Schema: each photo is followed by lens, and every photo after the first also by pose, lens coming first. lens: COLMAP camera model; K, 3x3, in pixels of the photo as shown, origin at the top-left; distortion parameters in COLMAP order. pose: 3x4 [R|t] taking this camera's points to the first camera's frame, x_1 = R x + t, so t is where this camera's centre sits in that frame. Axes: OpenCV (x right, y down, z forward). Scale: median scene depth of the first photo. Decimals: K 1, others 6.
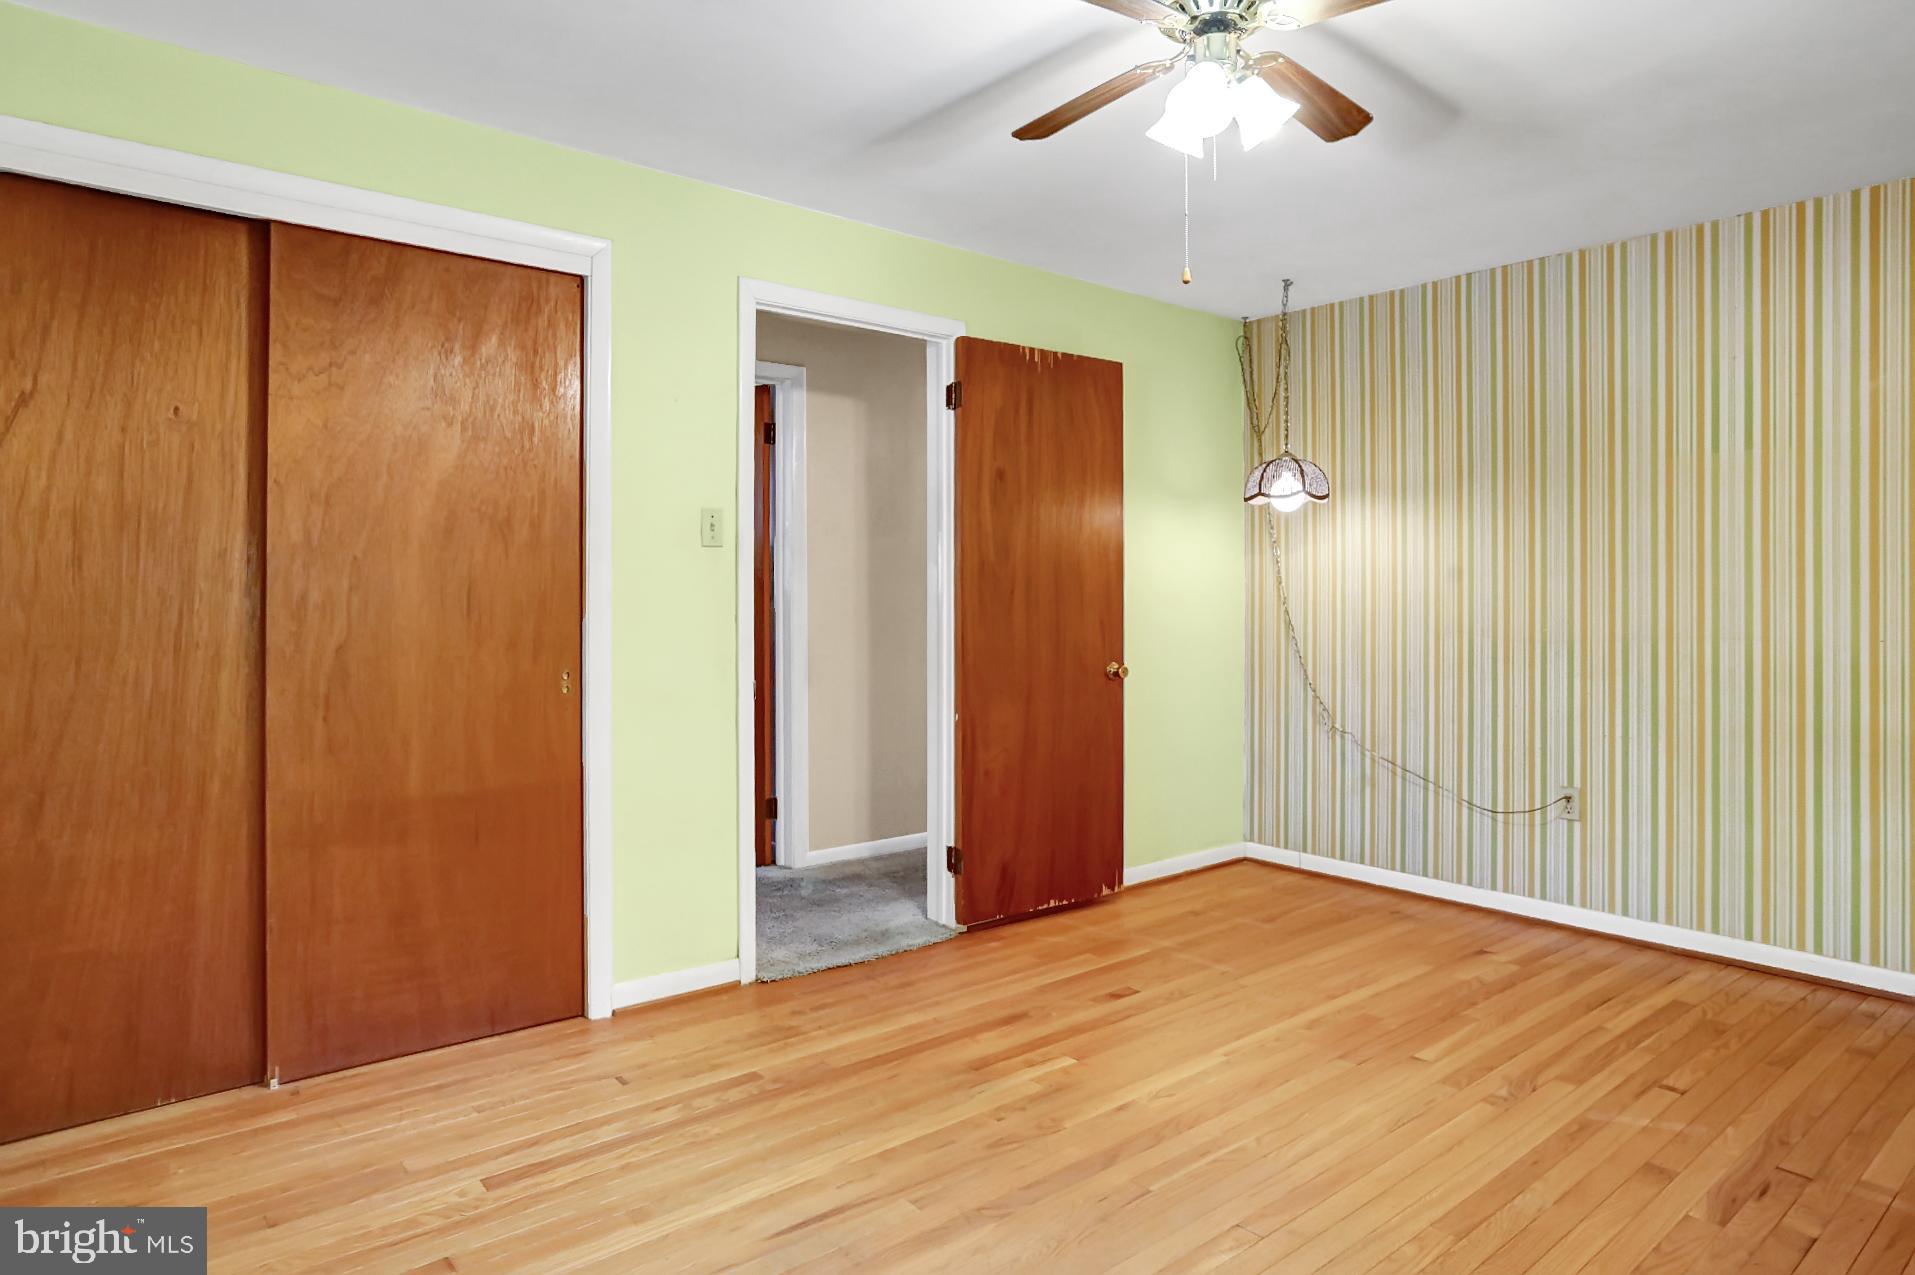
lens RADIAL K [[1089.2, 0, 924.5], [0, 1089.2, 630.2], [0, 0, 1]] dist [-0.063235, 0.032791]
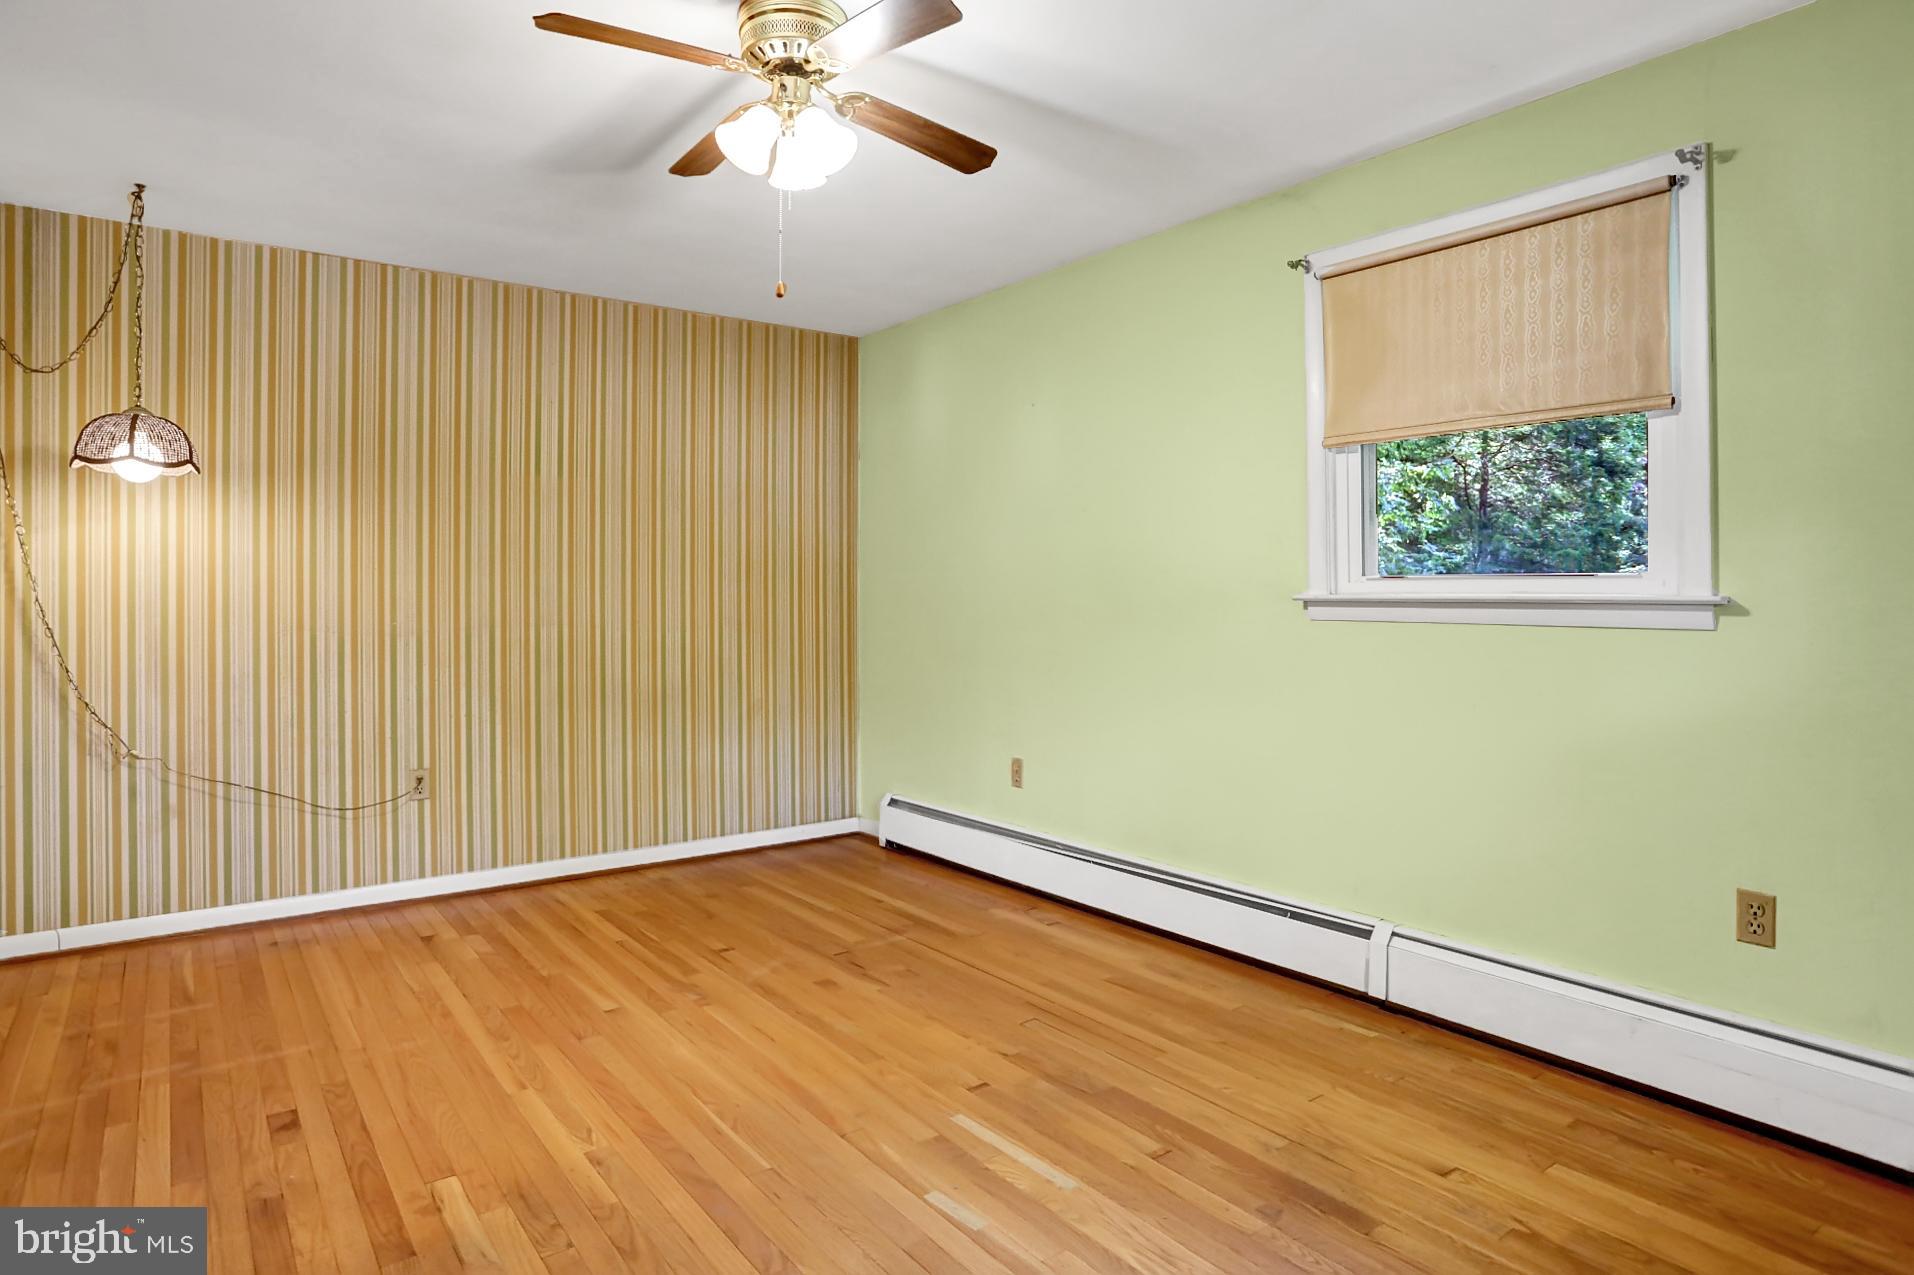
lens RADIAL K [[1088.6, 0, 924.0], [0, 1088.6, 630.2], [0, 0, 1]] dist [-0.063235, 0.032791]
pose [[0.056619, -0.035959, 0.997748, -0.508074], [0.030807, 0.998938, 0.034254, -0.015910], [-0.997920, 0.028798, 0.057666, 0.498786]]
